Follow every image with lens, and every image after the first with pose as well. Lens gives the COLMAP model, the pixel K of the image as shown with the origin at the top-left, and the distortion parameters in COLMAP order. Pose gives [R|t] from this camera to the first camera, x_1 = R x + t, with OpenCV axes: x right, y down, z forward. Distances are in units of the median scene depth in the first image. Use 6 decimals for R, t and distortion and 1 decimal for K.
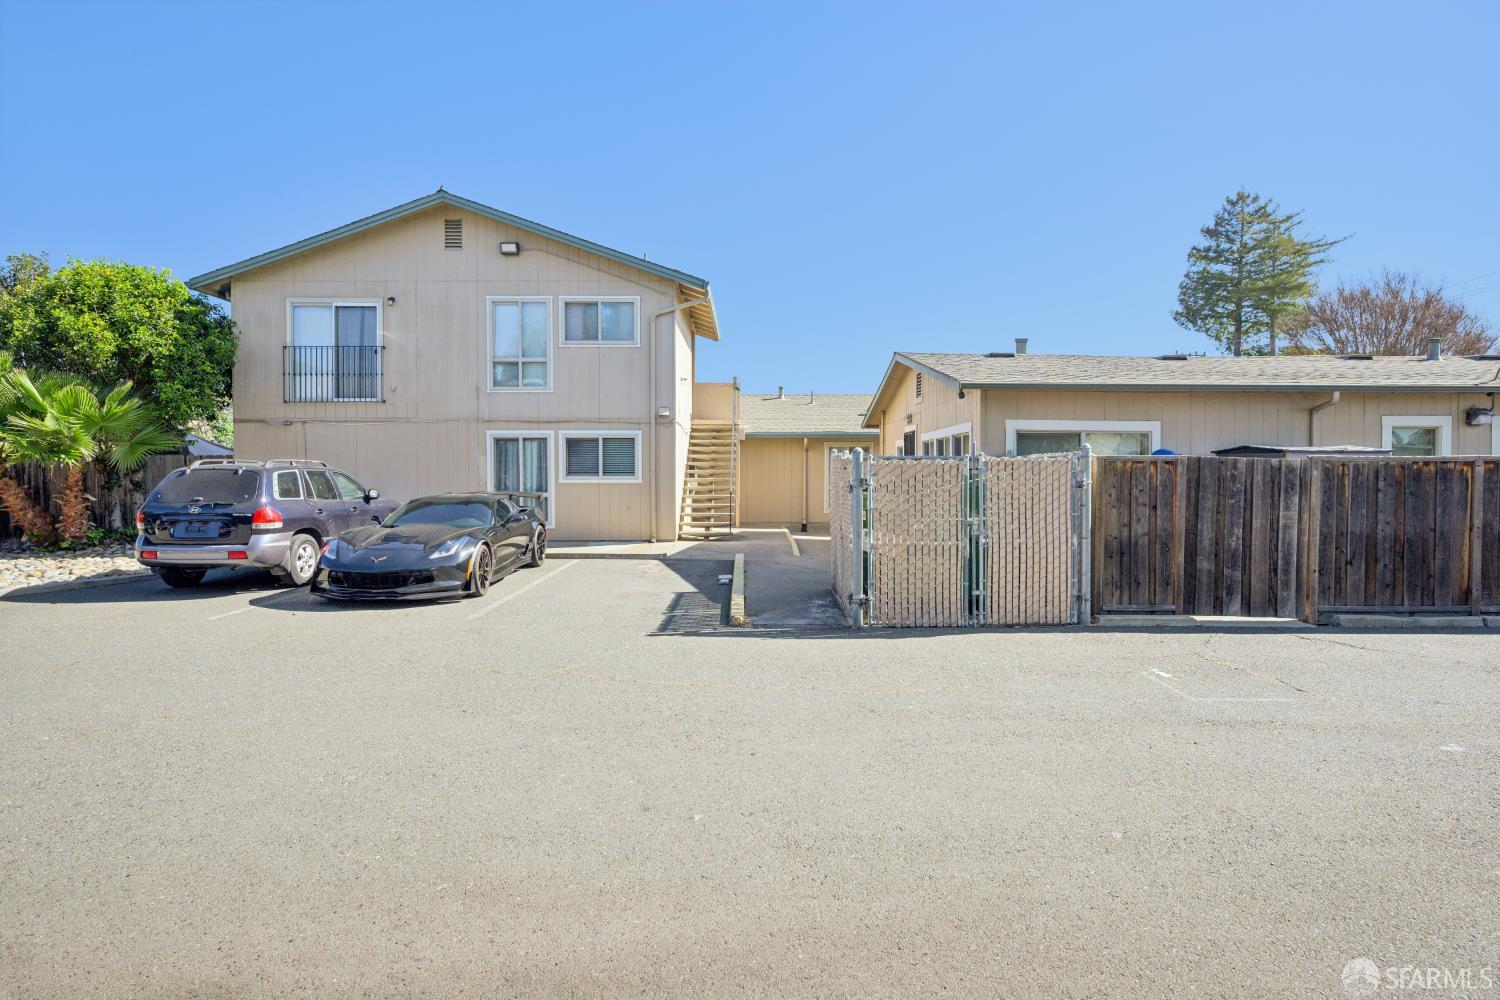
lens RADIAL K [[738.7, 0, 754.4], [0, 738.7, 492.2], [0, 0, 1]] dist [-0.002986, -0.000361]
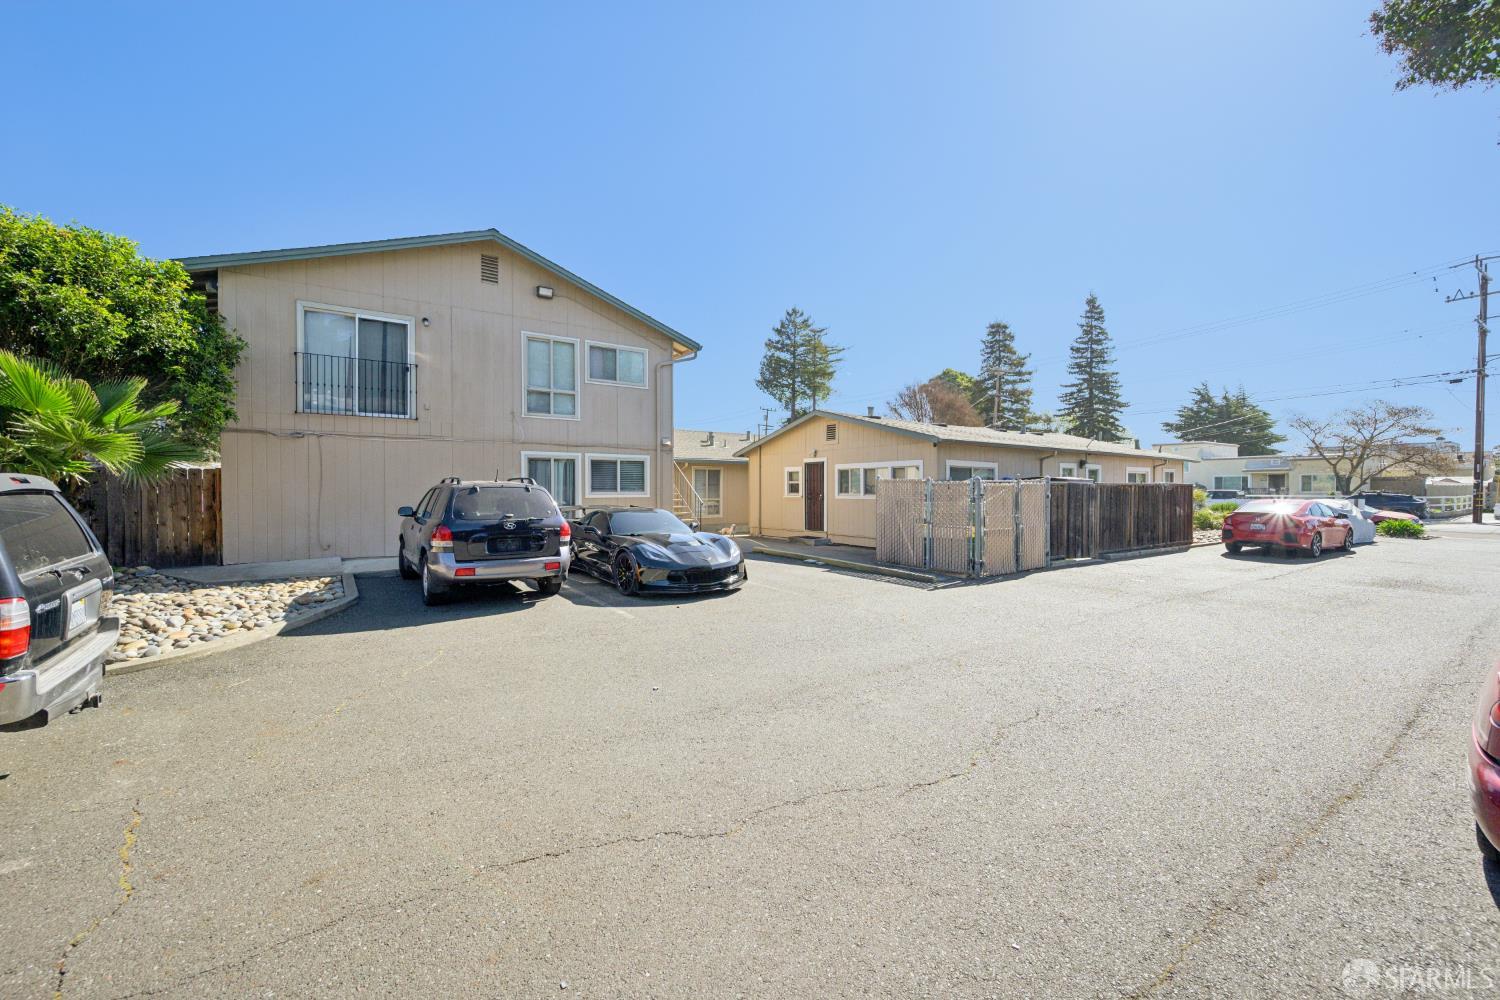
lens RADIAL K [[590.1, 0, 748.3], [0, 590.1, 501.2], [0, 0, 1]] dist [-0.001528, 0.000055]
pose [[0.830011, -0.010753, 0.557643, -0.577831], [0.011332, 0.999933, 0.002414, -0.005992], [-0.557631, 0.004315, 0.830078, 0.068984]]
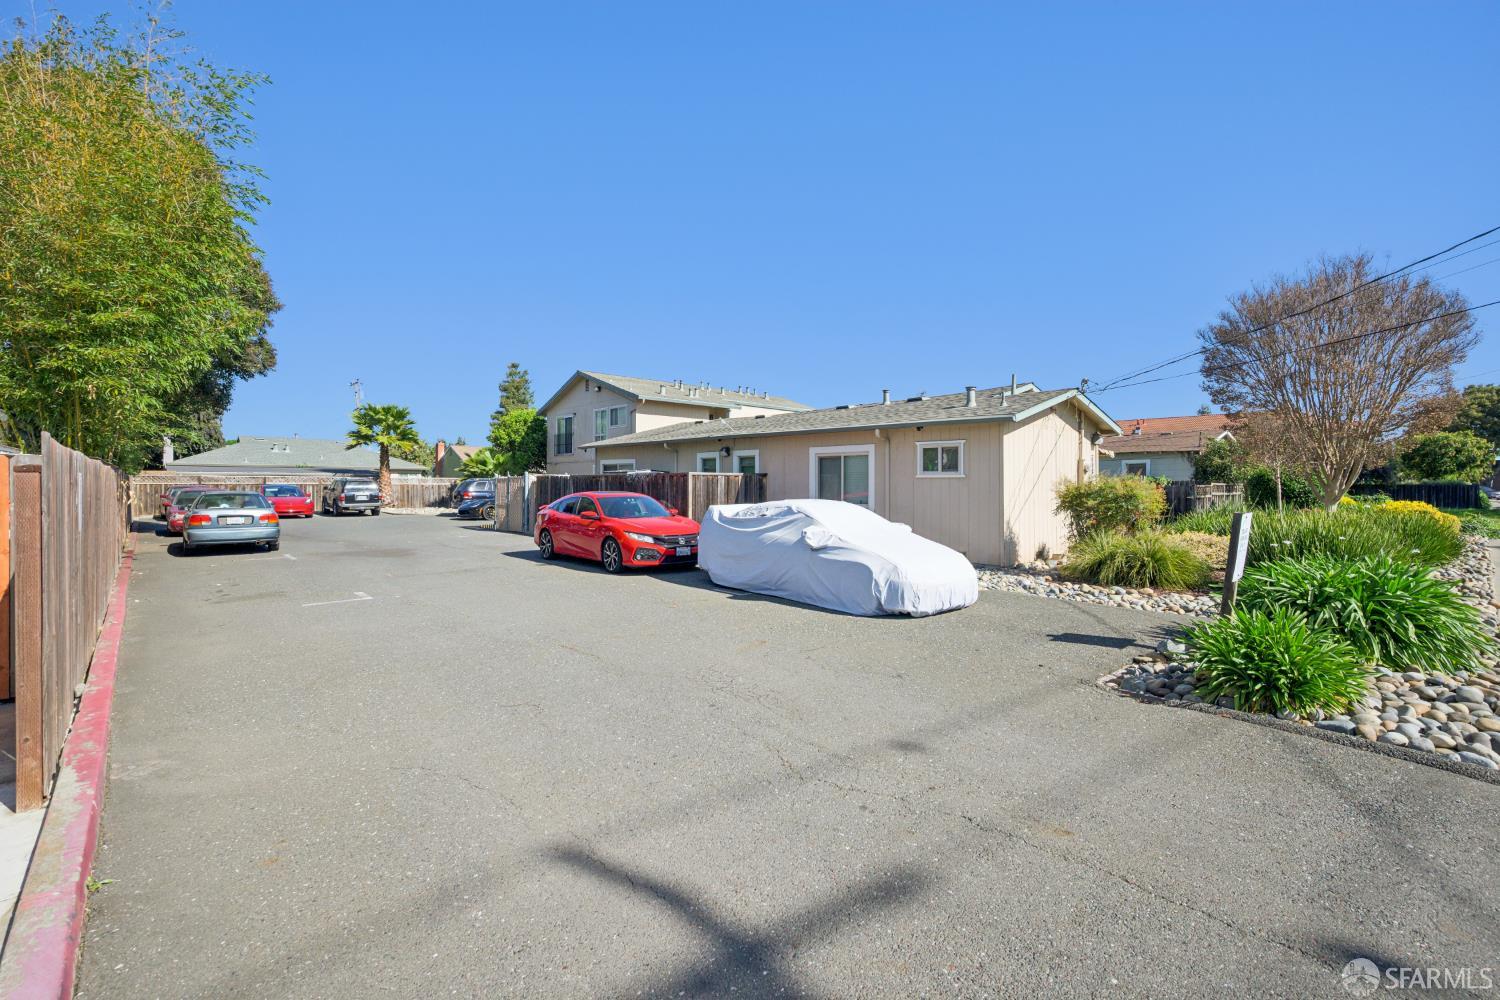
lens RADIAL K [[648.7, 0, 761.4], [0, 648.7, 498.4], [0, 0, 1]] dist [0.000550, -0.000177]
pose [[0.682205, 0.017568, -0.730950, 1.567870], [-0.023323, 0.999725, 0.002261, 0.007517], [0.730789, 0.015506, 0.682428, -0.044074]]
